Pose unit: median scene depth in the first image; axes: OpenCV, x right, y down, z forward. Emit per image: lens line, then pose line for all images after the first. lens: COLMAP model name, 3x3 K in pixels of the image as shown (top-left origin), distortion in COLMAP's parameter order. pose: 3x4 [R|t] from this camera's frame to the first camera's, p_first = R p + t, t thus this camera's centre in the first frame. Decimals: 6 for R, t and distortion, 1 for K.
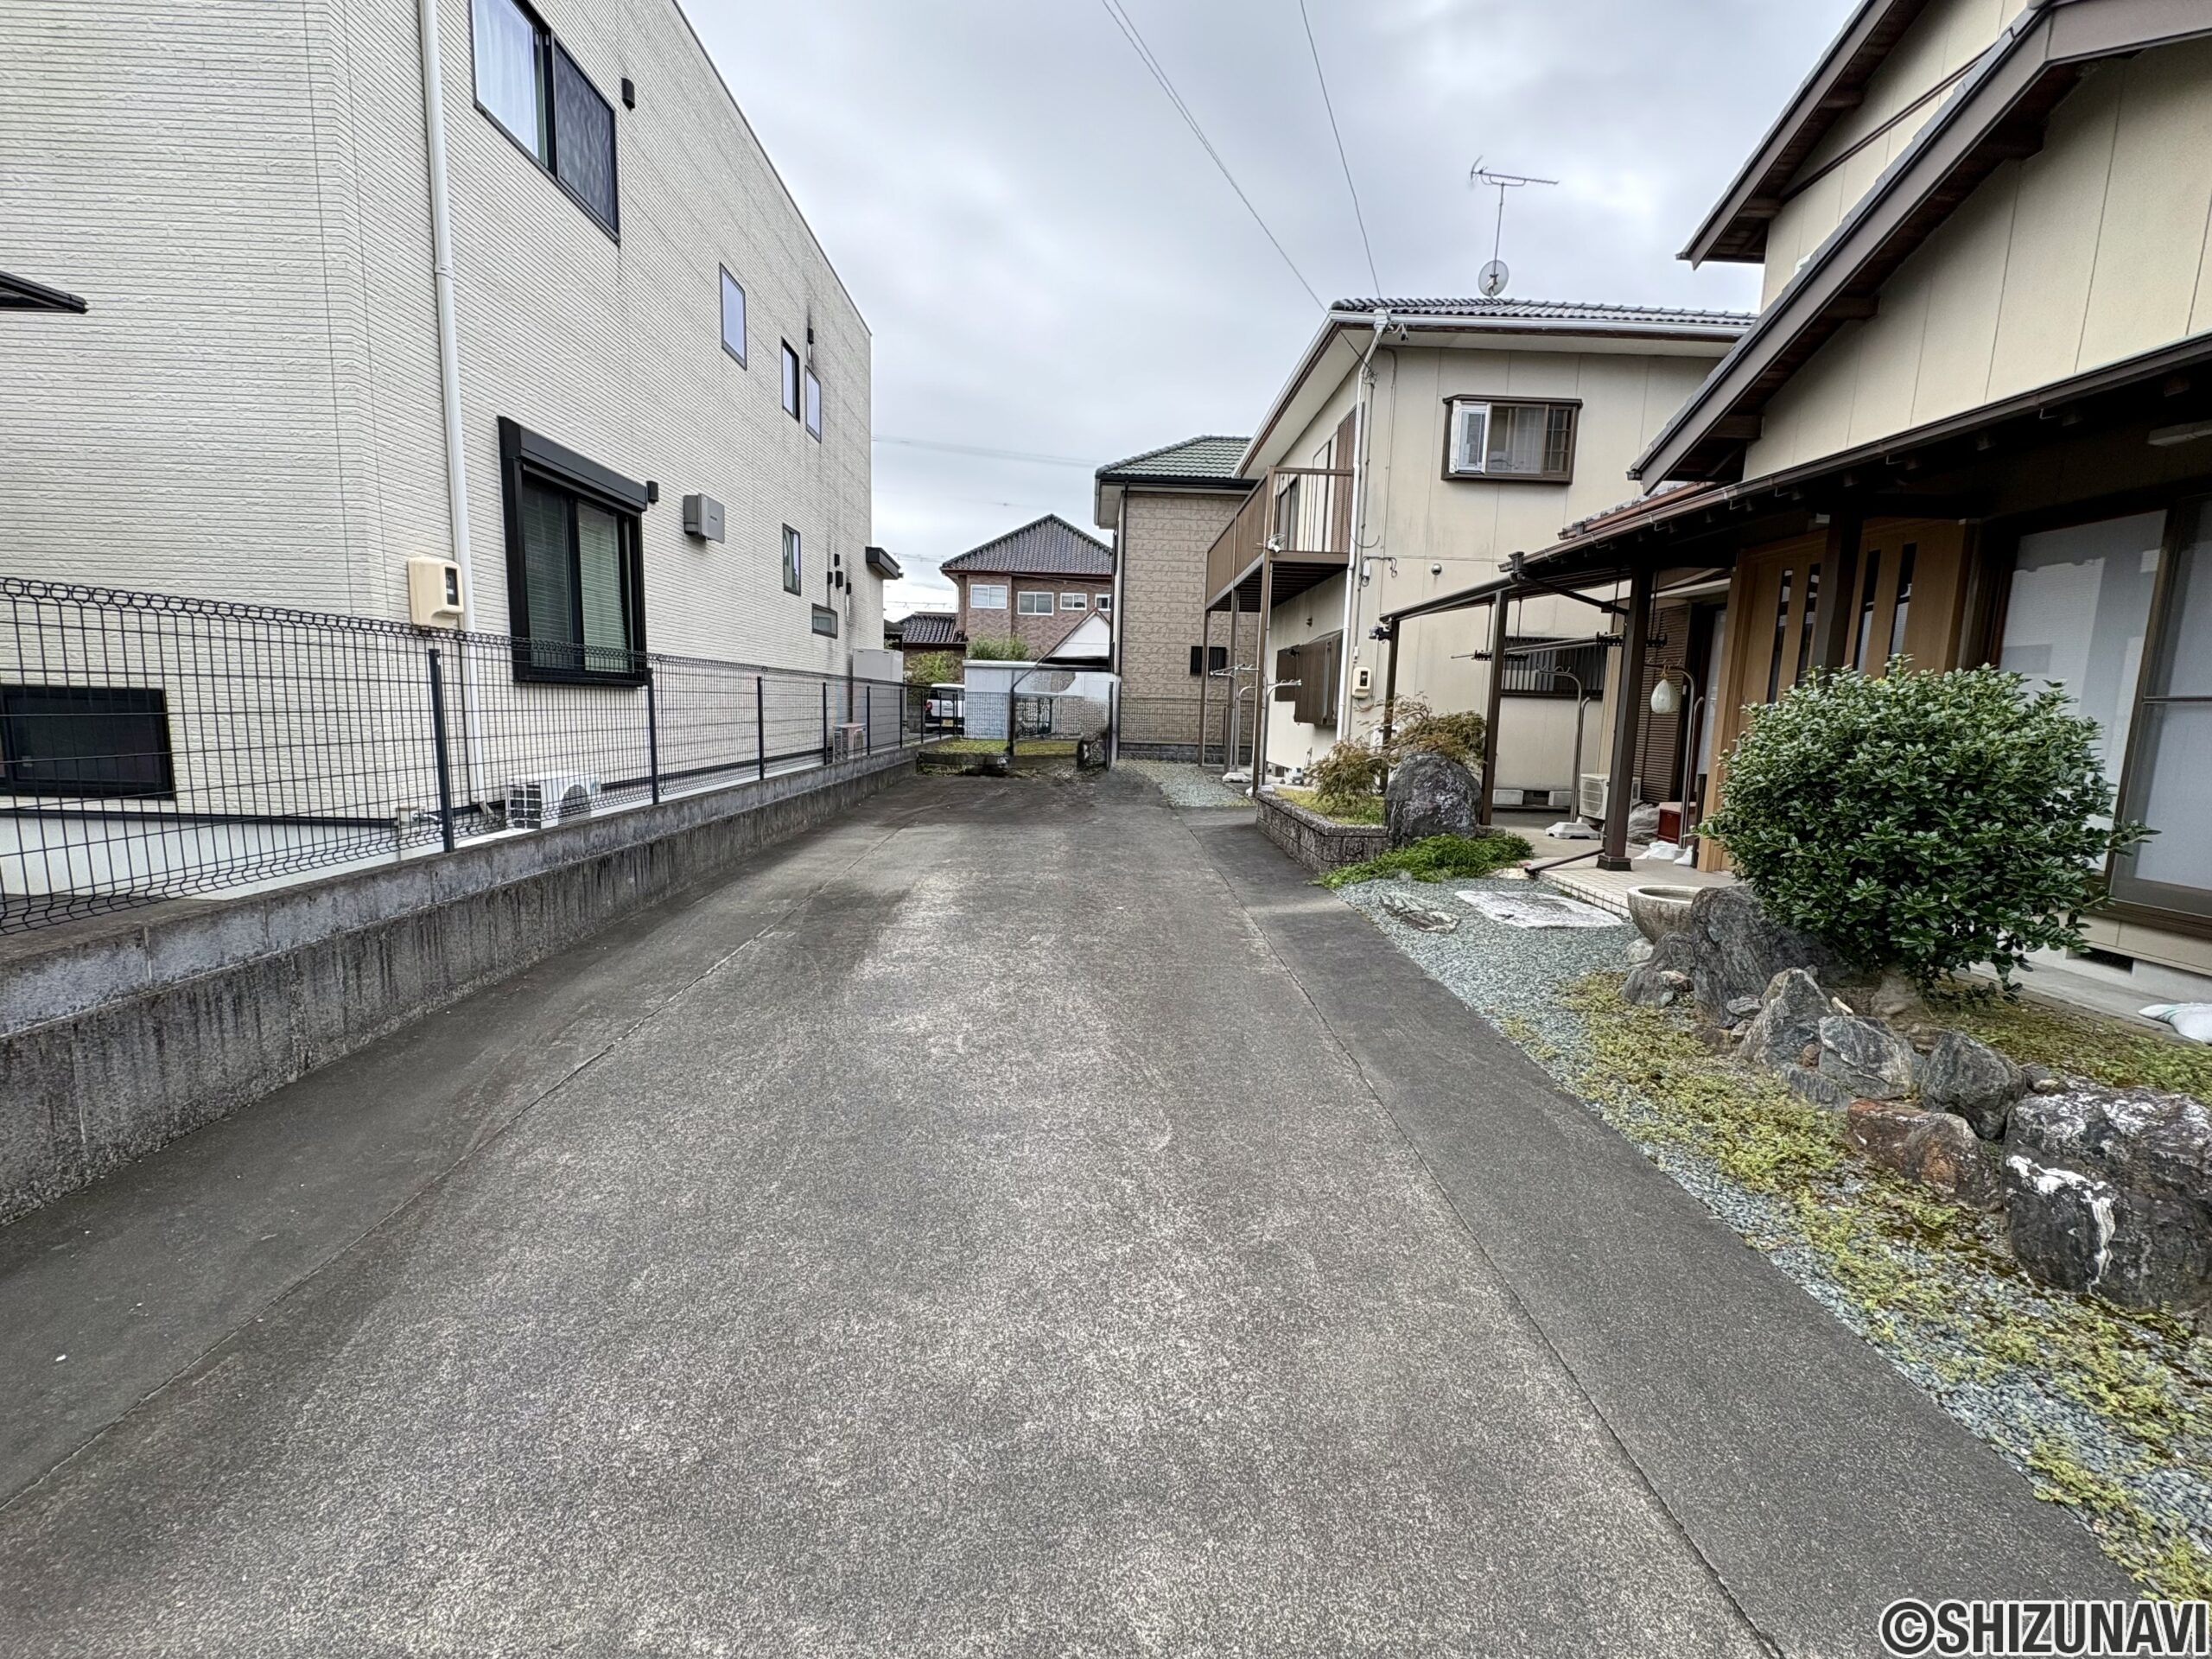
lens RADIAL K [[897.4, 0, 1129.0], [0, 897.4, 826.2], [0, 0, 1]] dist [-0.000816, 0.000482]
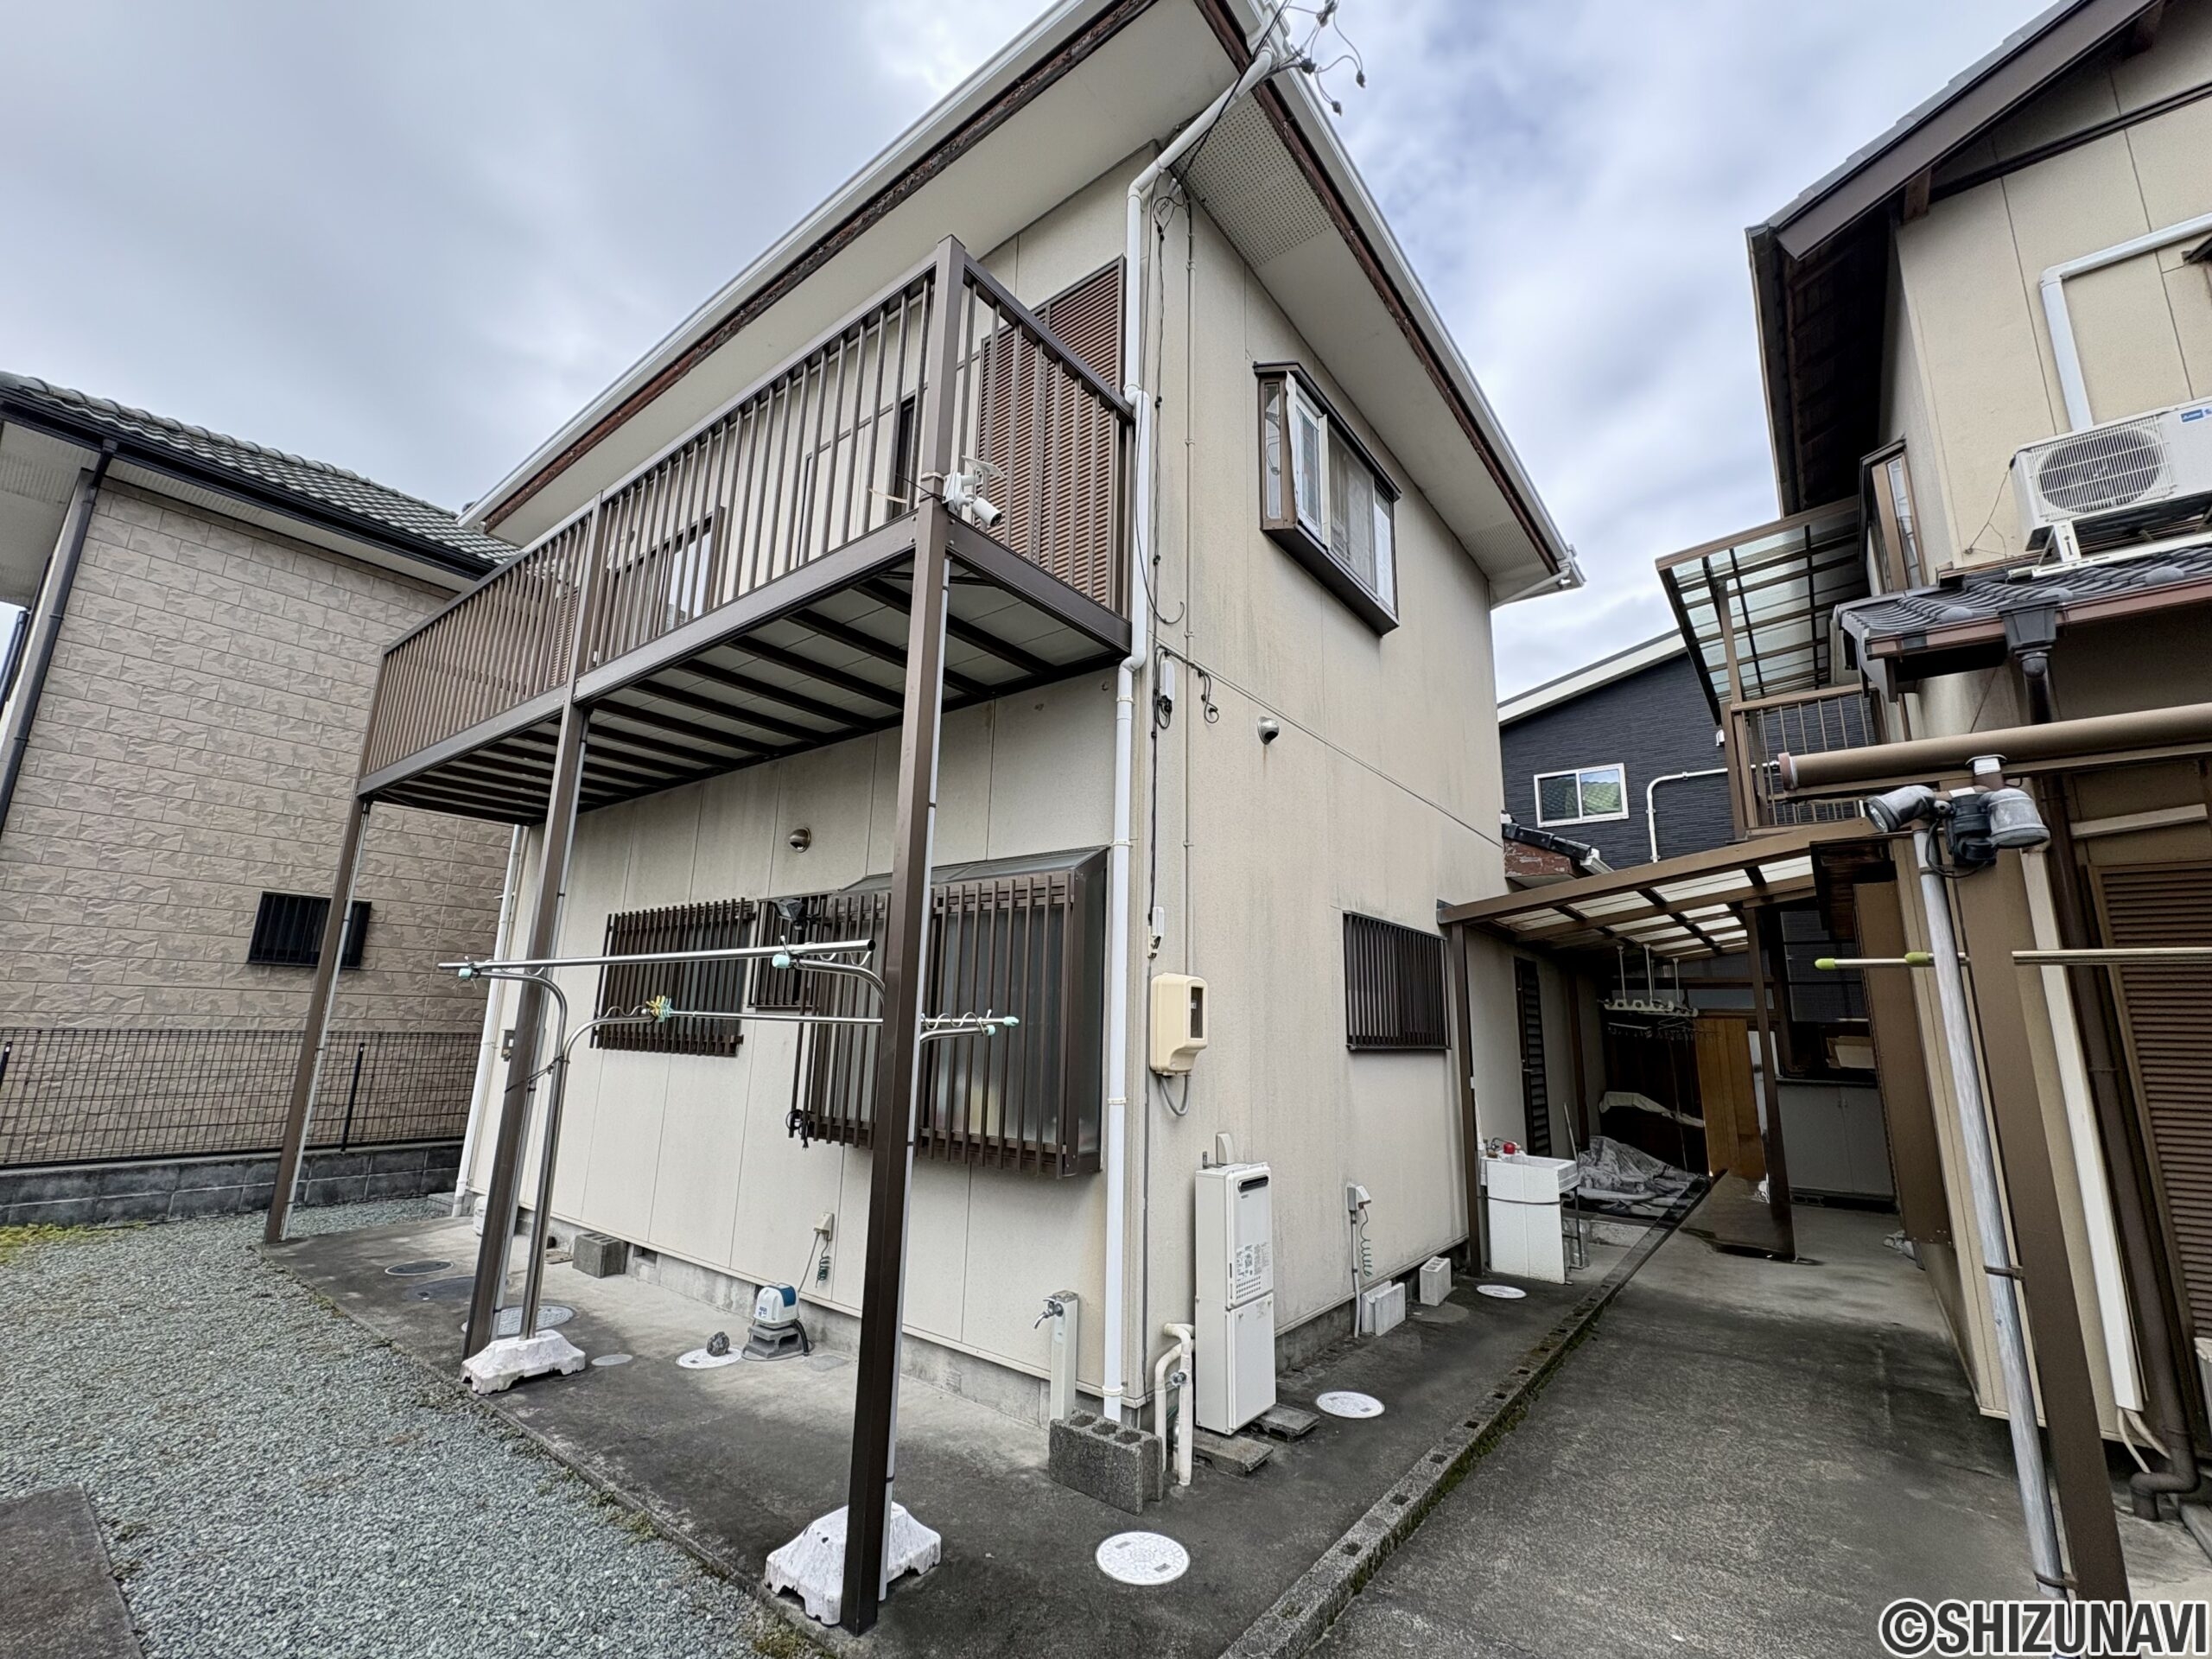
lens RADIAL K [[924.9, 0, 1114.9], [0, 924.9, 833.0], [0, 0, 1]] dist [0.000360, -0.000124]
pose [[0.643525, 0.145827, 0.751406, 0.004042], [0.097447, 0.958087, -0.269394, -0.270397], [-0.759197, 0.246584, 0.602342, 1.575146]]
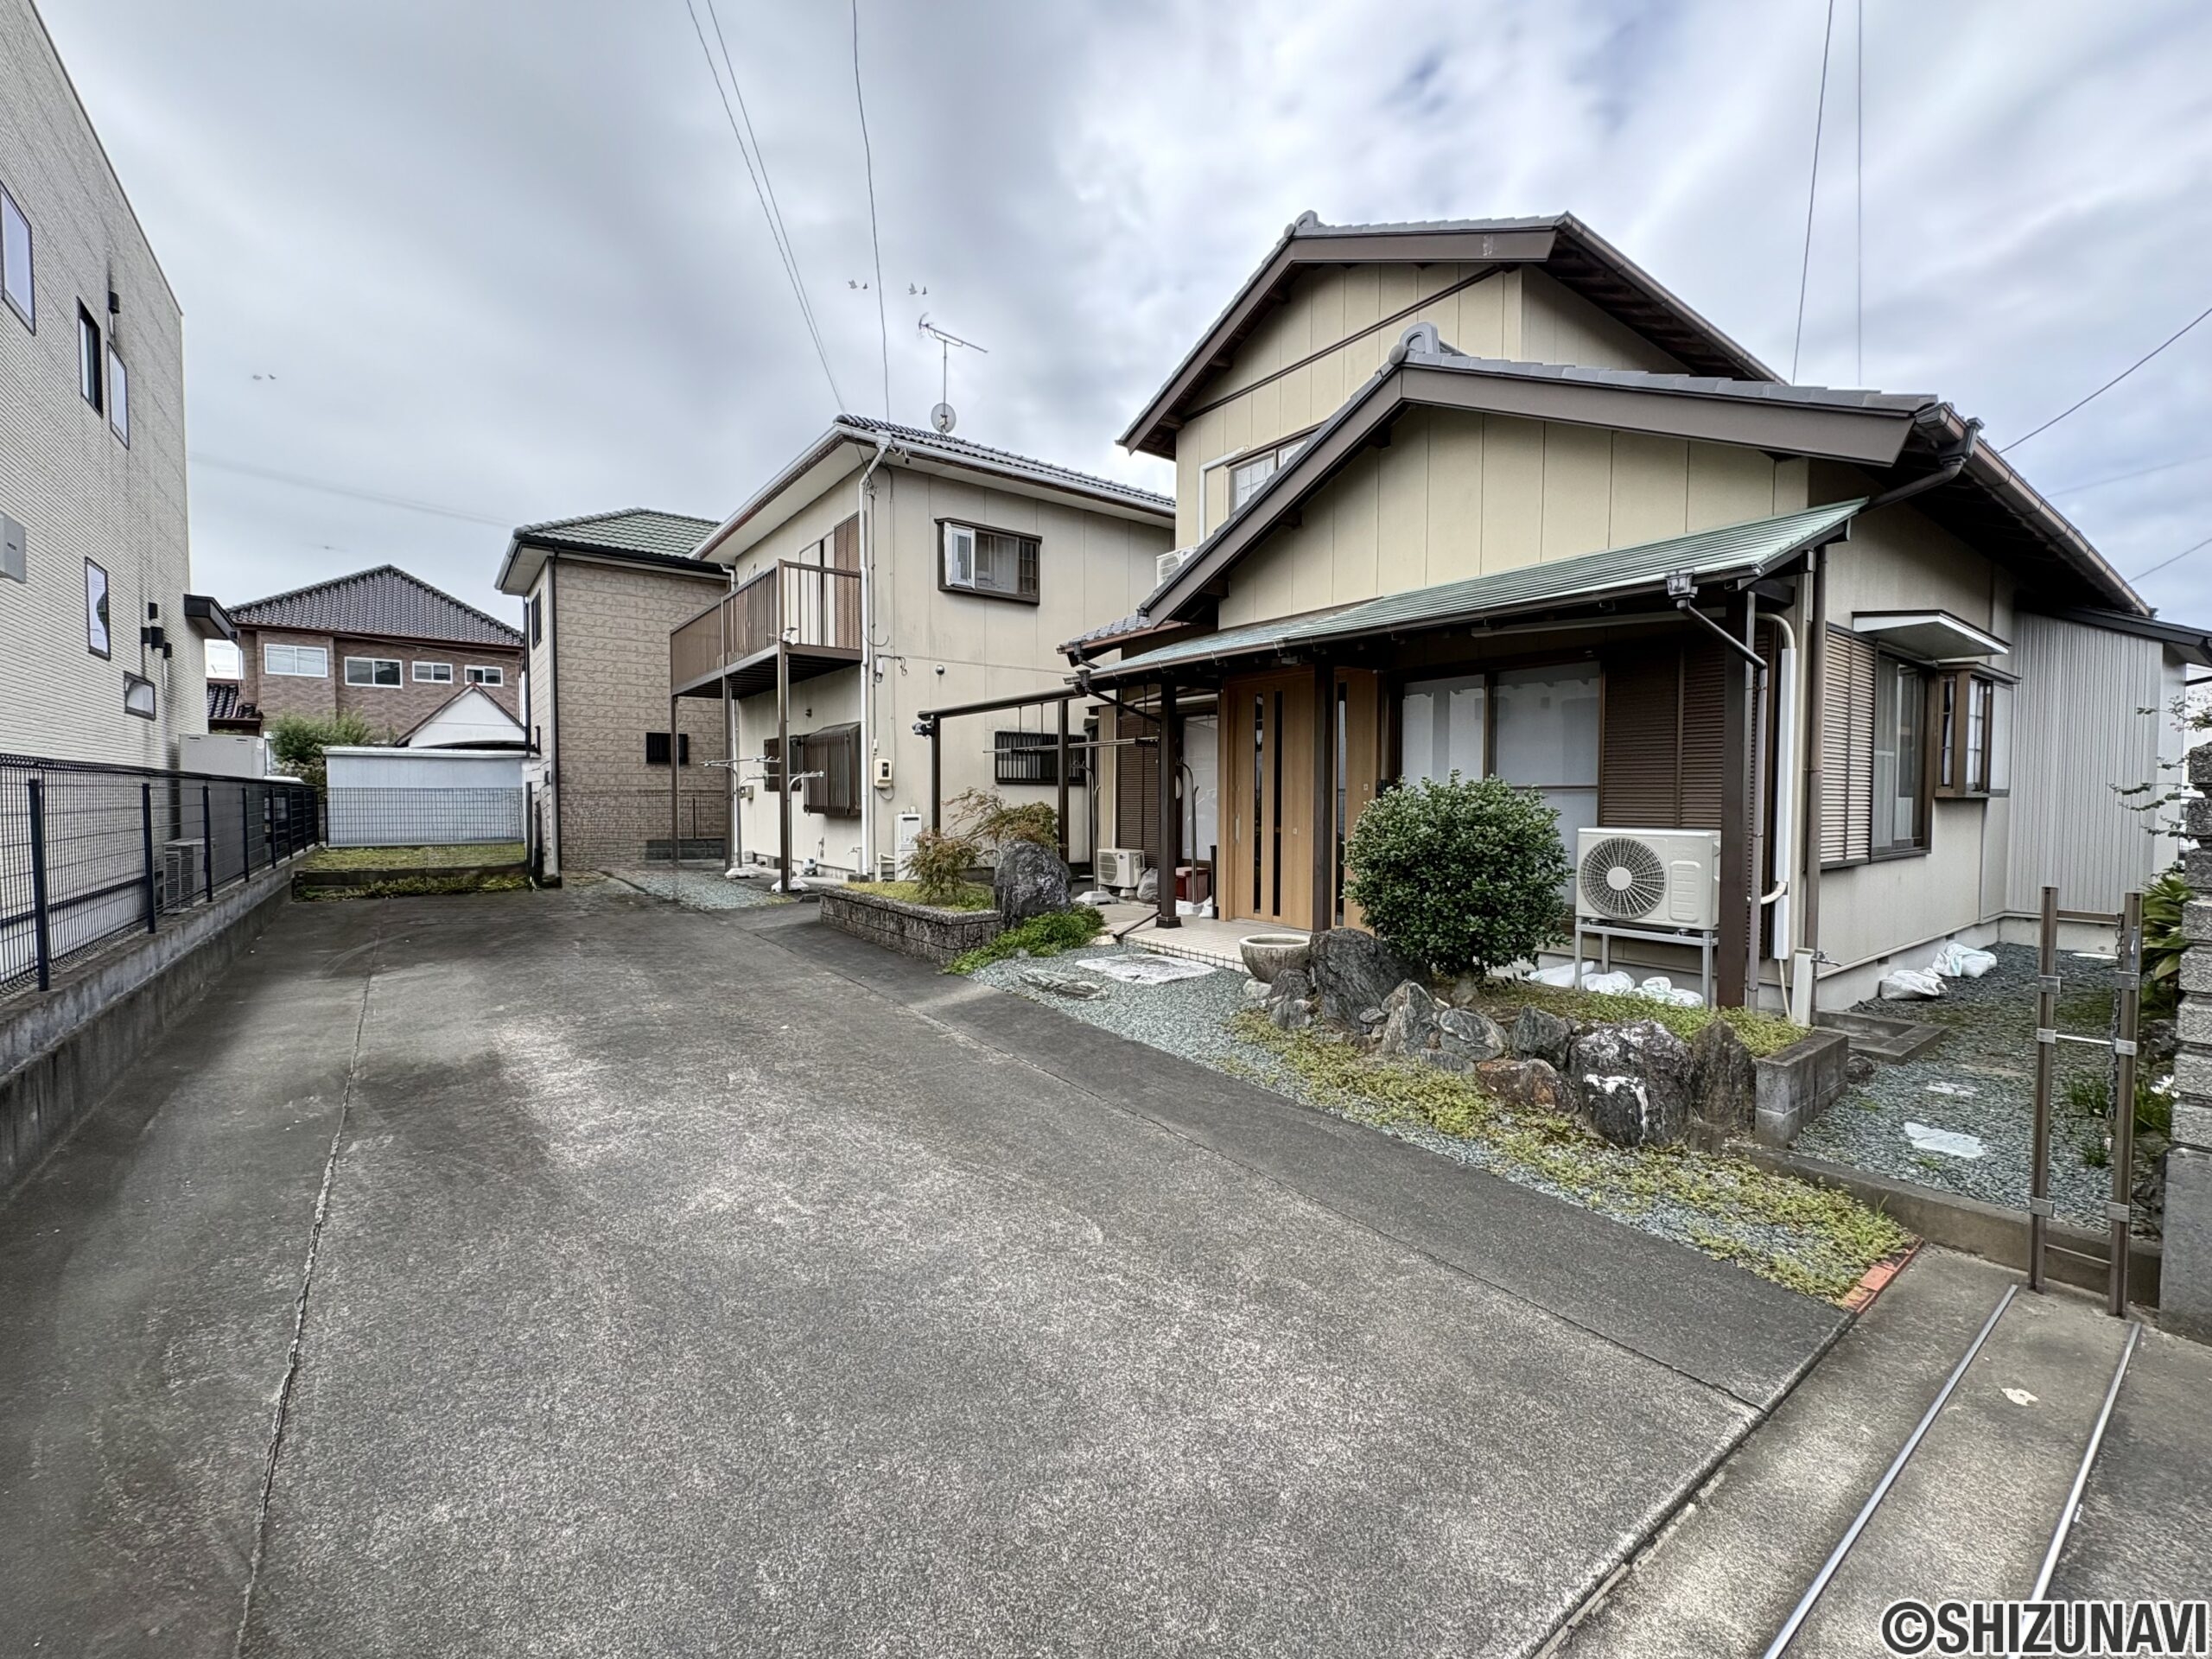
lens RADIAL K [[891.1, 0, 1094.7], [0, 891.1, 830.6], [0, 0, 1]] dist [-0.001148, 0.000765]
pose [[0.823751, -0.048882, 0.564840, -0.239986], [0.096638, 0.993803, -0.054930, -0.027444], [-0.558655, 0.099834, 0.823370, 0.042120]]
